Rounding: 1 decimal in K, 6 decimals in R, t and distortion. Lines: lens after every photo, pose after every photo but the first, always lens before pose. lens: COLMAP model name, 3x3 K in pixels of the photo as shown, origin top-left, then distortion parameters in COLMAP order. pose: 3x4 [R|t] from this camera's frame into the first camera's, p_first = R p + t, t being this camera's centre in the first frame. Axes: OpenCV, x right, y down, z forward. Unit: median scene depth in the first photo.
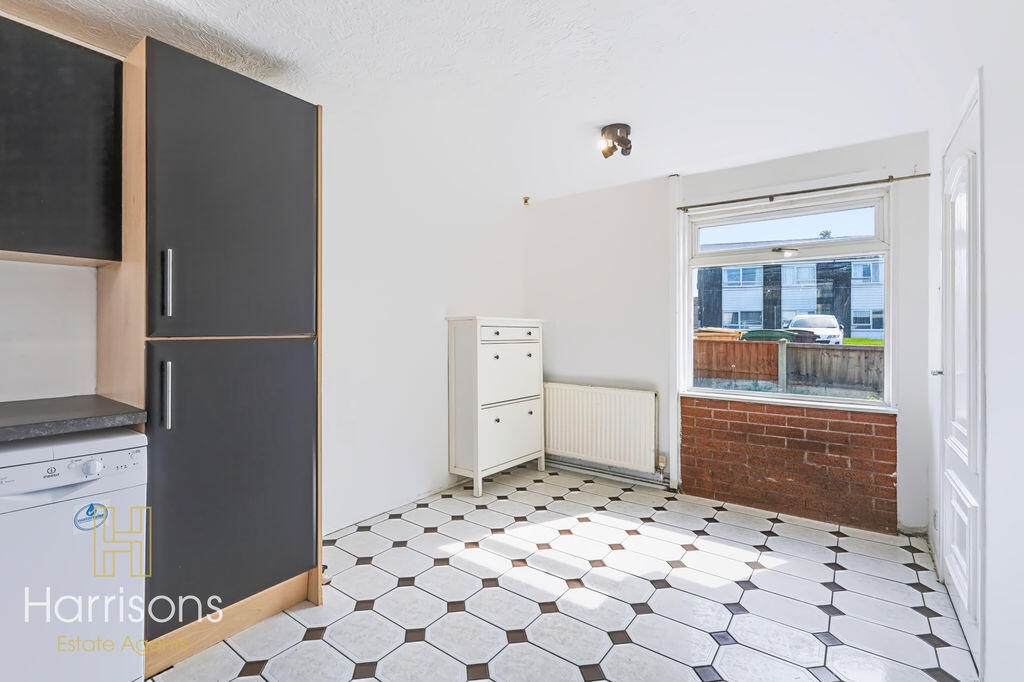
lens RADIAL K [[463.8, 0, 512.6], [0, 463.8, 330.7], [0, 0, 1]] dist [-0.003742, -0.000084]
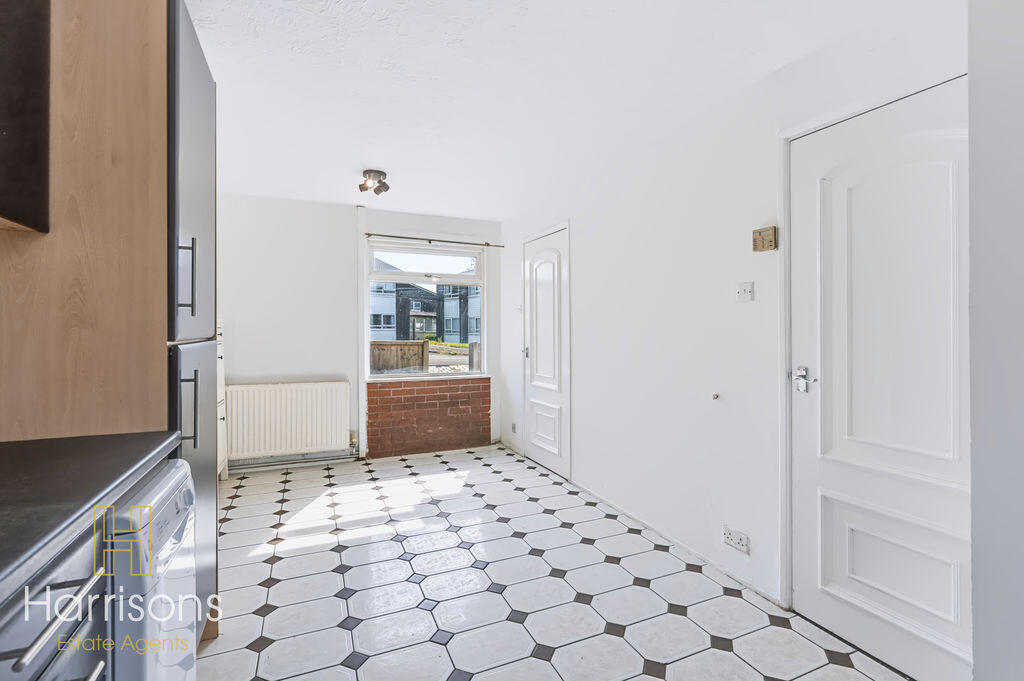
lens RADIAL K [[463.8, 0, 512.6], [0, 463.8, 330.2], [0, 0, 1]] dist [-0.003742, -0.000084]
pose [[0.497961, -0.002498, 0.867196, -0.613729], [0.002044, 0.999996, 0.001706, -0.003485], [-0.867197, 0.000923, 0.497964, 0.032585]]
